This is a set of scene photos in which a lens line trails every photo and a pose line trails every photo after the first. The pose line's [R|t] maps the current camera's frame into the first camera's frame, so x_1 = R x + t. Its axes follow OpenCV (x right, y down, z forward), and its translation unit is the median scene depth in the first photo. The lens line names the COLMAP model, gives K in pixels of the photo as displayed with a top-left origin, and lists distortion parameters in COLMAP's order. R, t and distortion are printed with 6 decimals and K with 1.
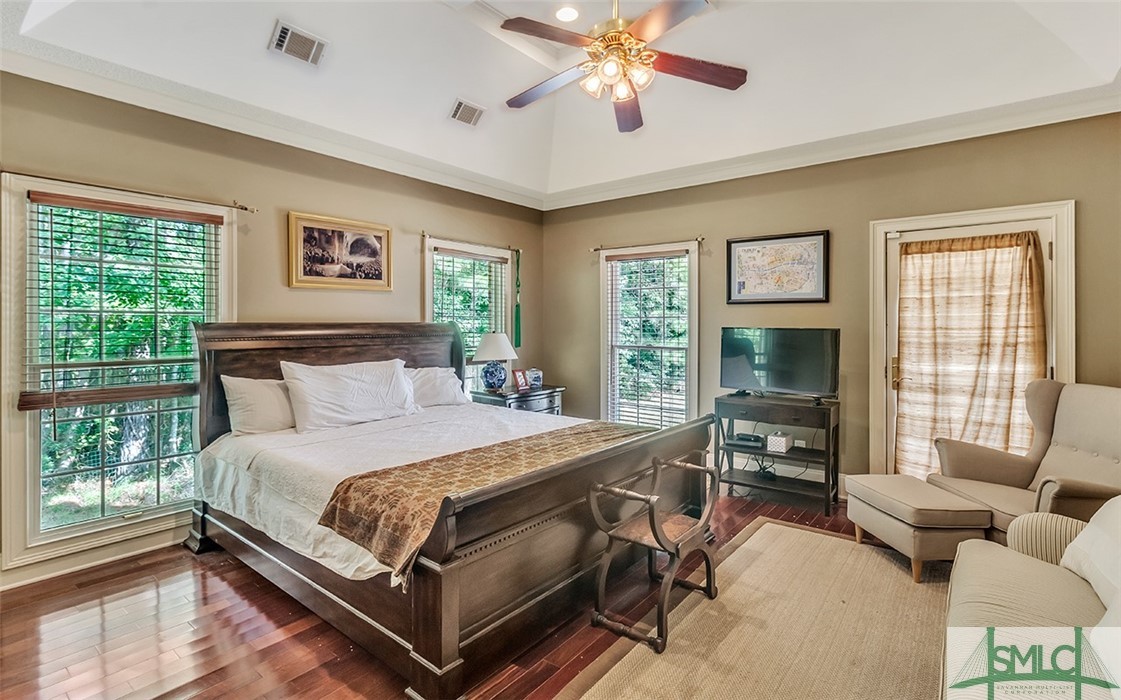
lens RADIAL K [[536.4, 0, 540.2], [0, 536.4, 340.2], [0, 0, 1]] dist [0.004823, 0.000394]
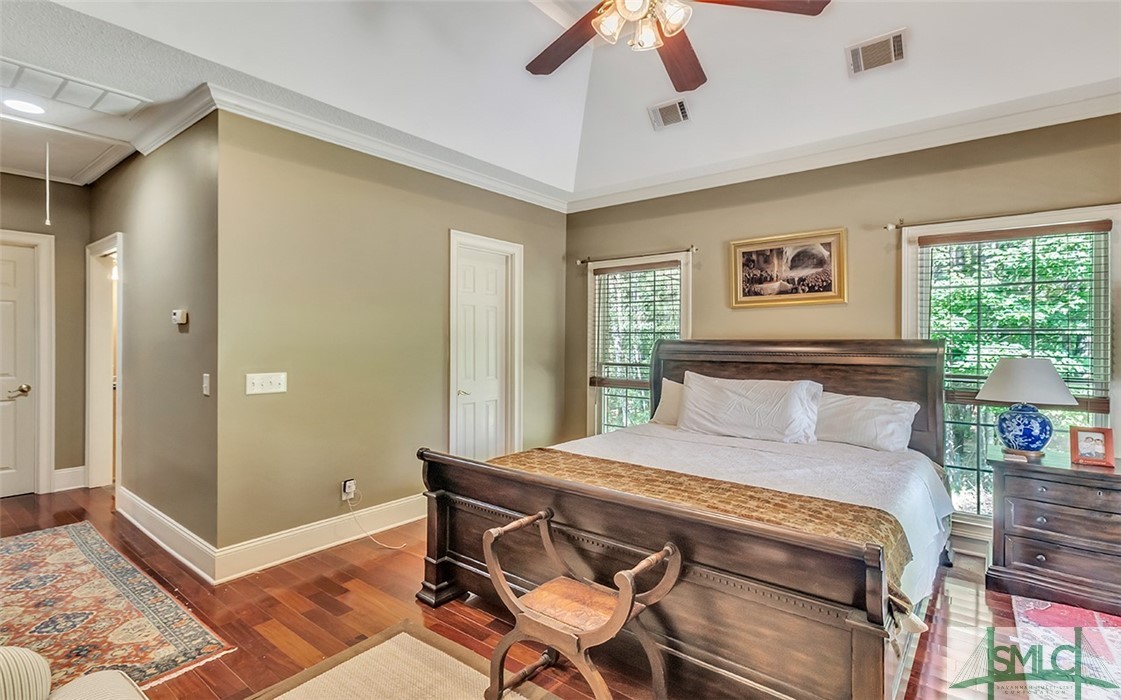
lens RADIAL K [[536.4, 0, 540.2], [0, 536.4, 340.2], [0, 0, 1]] dist [0.004823, 0.000394]
pose [[0.005689, 0.005550, -0.999968, 0.632117], [-0.031677, 0.999484, 0.005367, -0.023011], [0.999482, 0.031646, 0.005862, 0.558116]]
